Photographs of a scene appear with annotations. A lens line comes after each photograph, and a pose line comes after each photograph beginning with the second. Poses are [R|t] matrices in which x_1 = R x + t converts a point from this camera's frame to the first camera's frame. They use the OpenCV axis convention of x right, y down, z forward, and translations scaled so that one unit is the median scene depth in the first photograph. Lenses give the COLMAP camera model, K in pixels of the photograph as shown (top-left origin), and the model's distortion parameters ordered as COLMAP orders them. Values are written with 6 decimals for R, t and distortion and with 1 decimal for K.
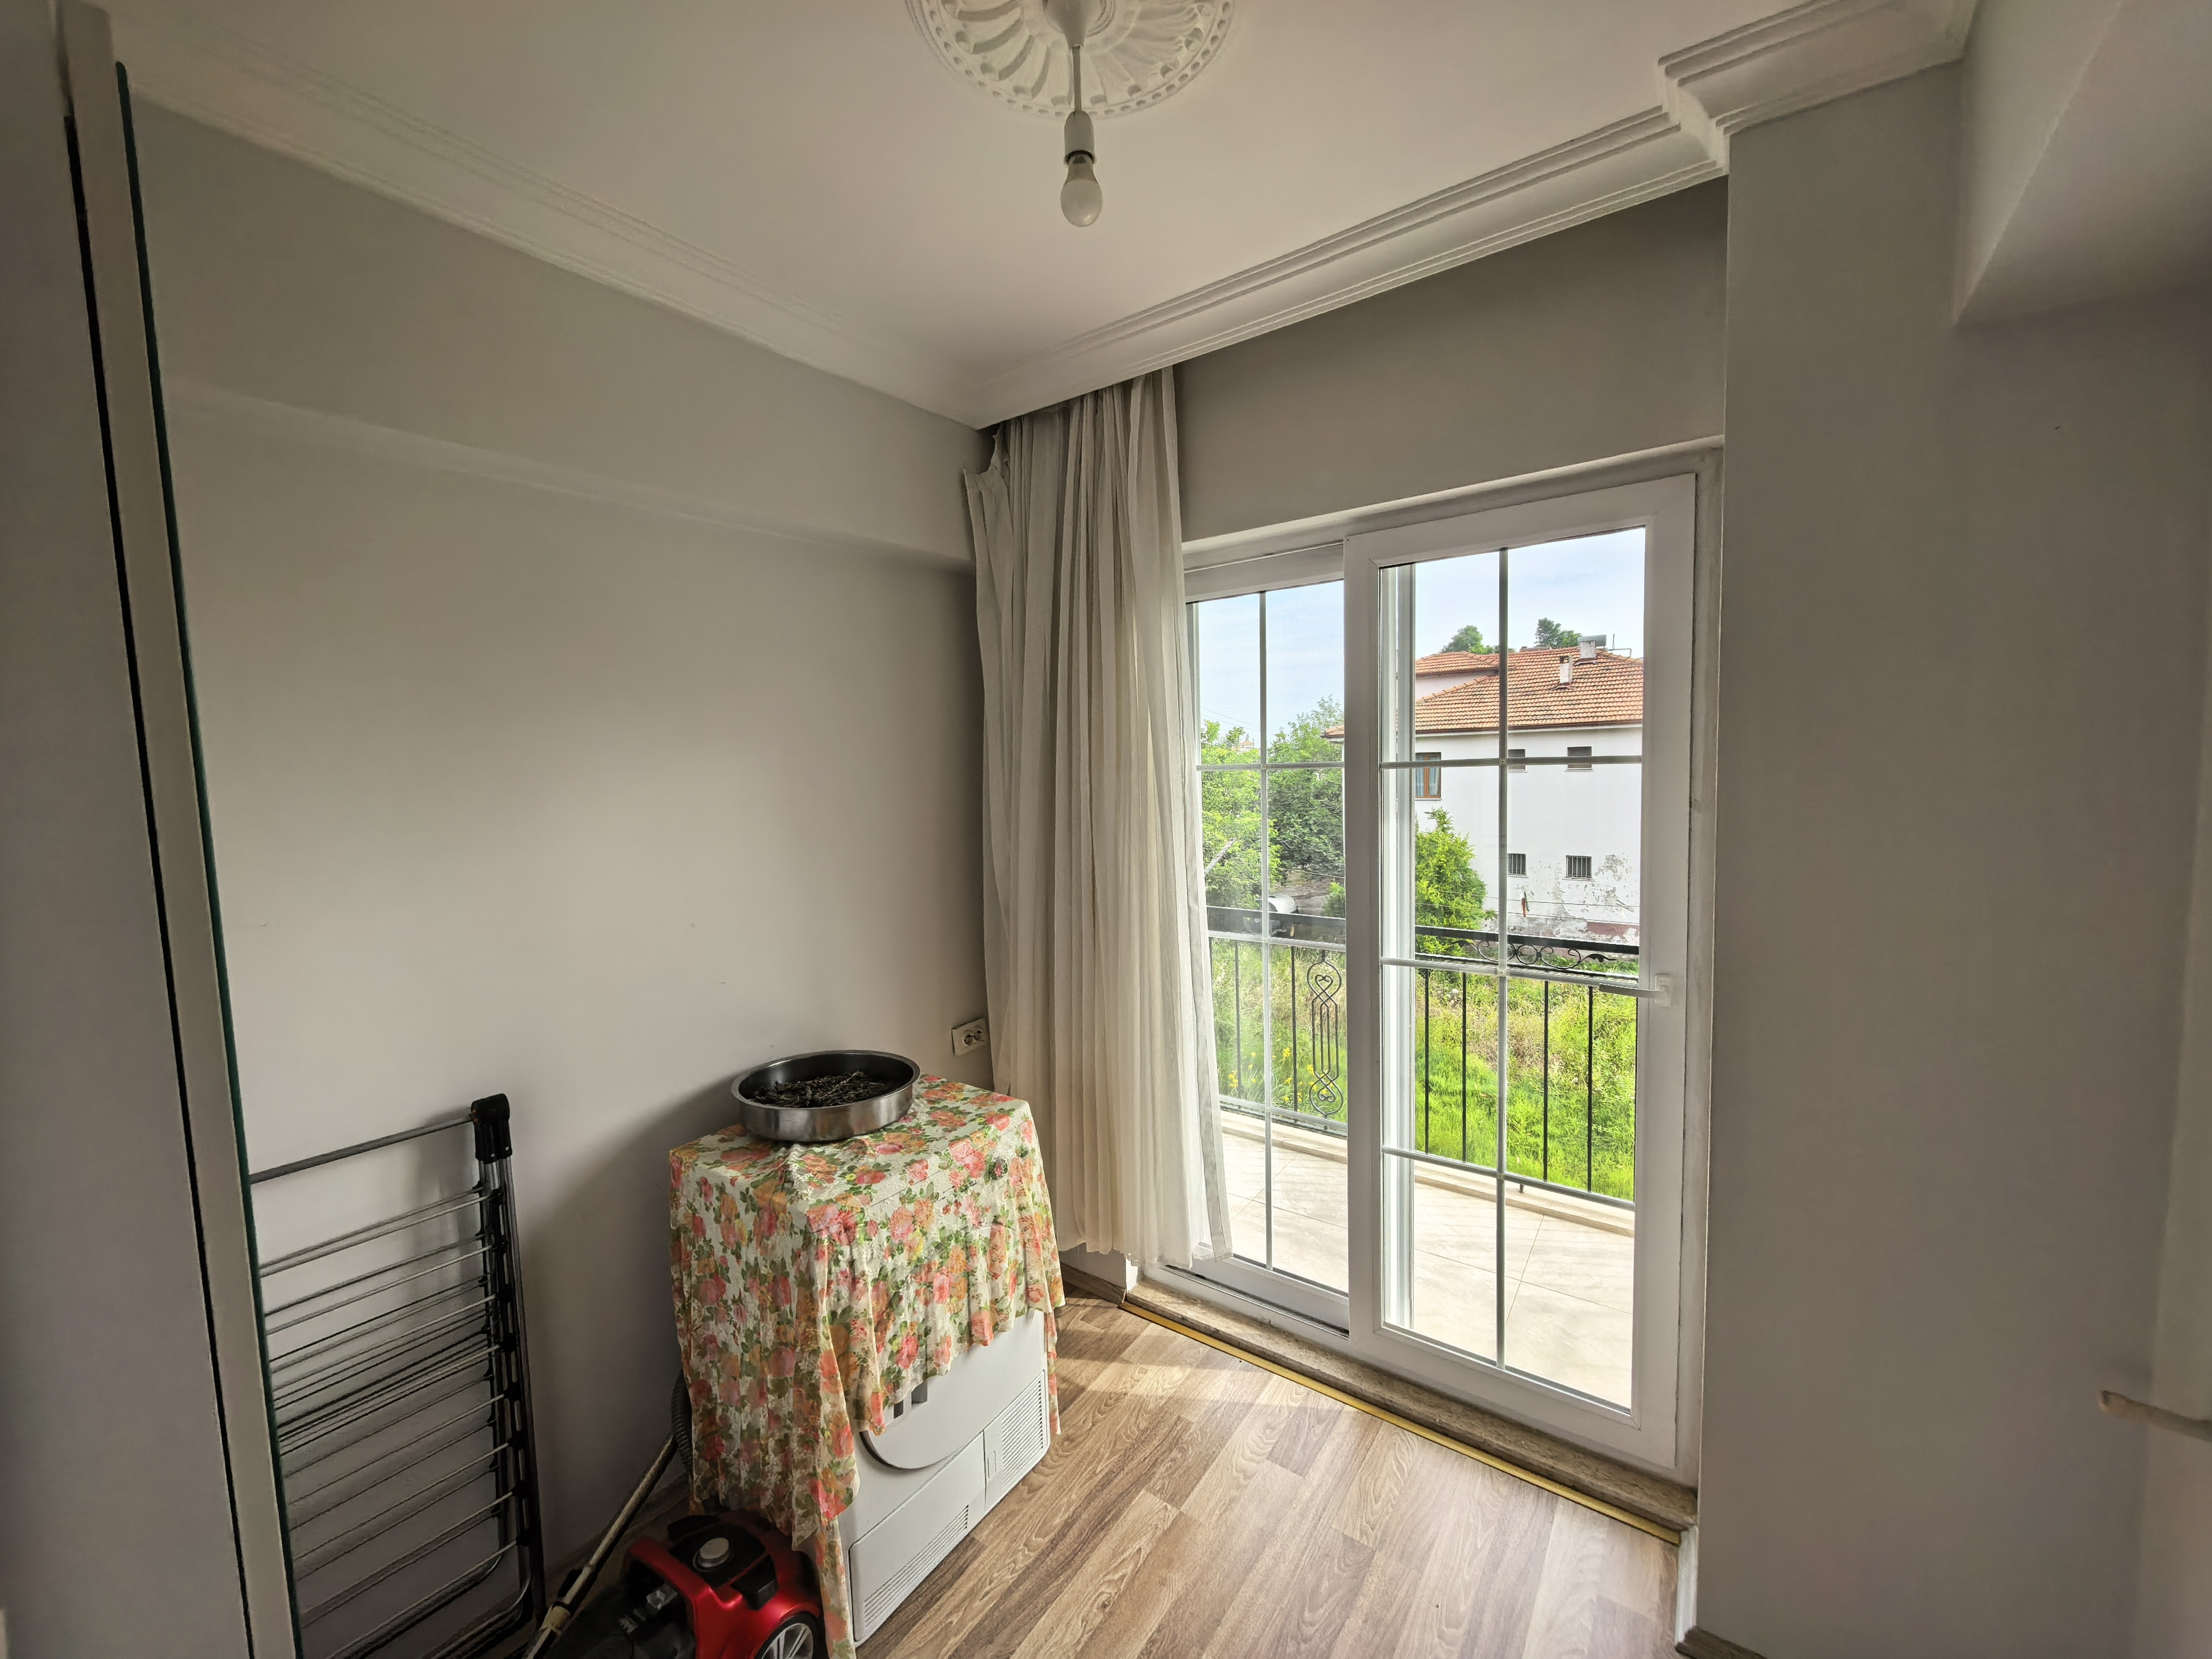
lens RADIAL K [[862.4, 0, 1102.9], [0, 862.4, 830.4], [0, 0, 1]] dist [0.007693, -0.004398]
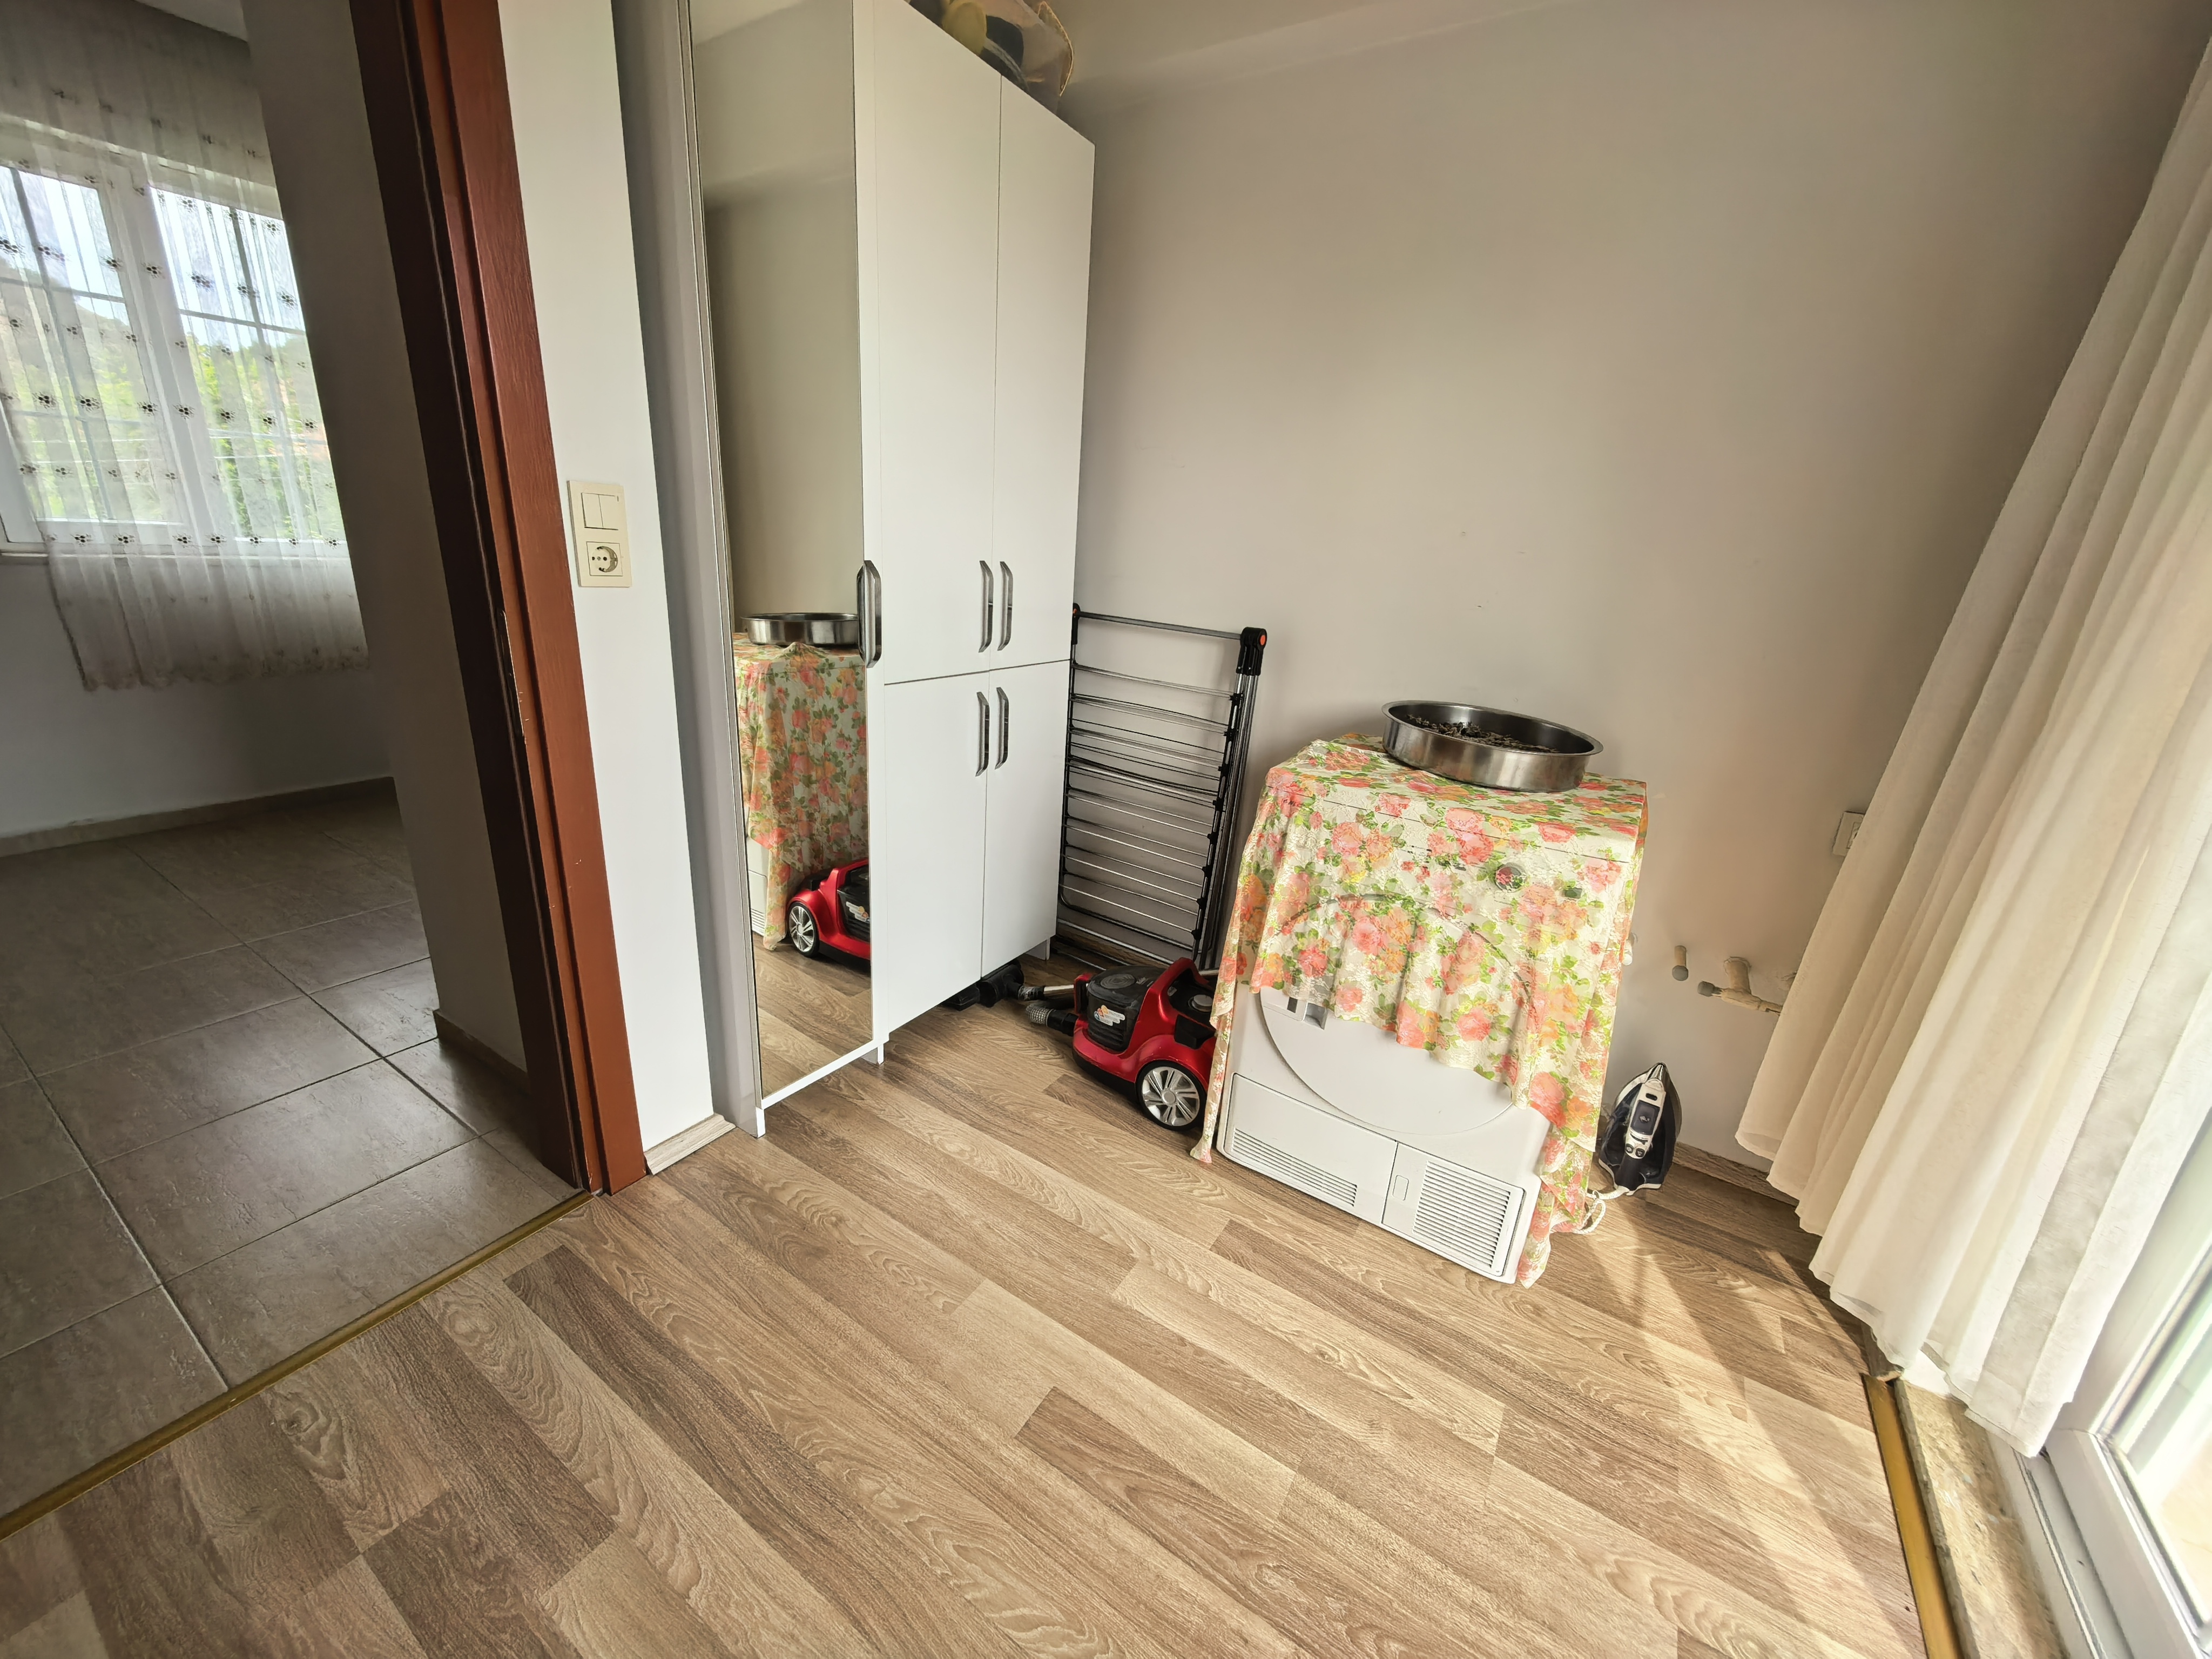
lens RADIAL K [[862.4, 0, 1098.9], [0, 862.4, 830.1], [0, 0, 1]] dist [0.007693, -0.004398]
pose [[0.043196, 0.354547, -0.934040, 0.572168], [-0.145403, 0.927189, 0.345222, 0.162515], [0.988429, 0.120900, 0.091603, 0.625341]]
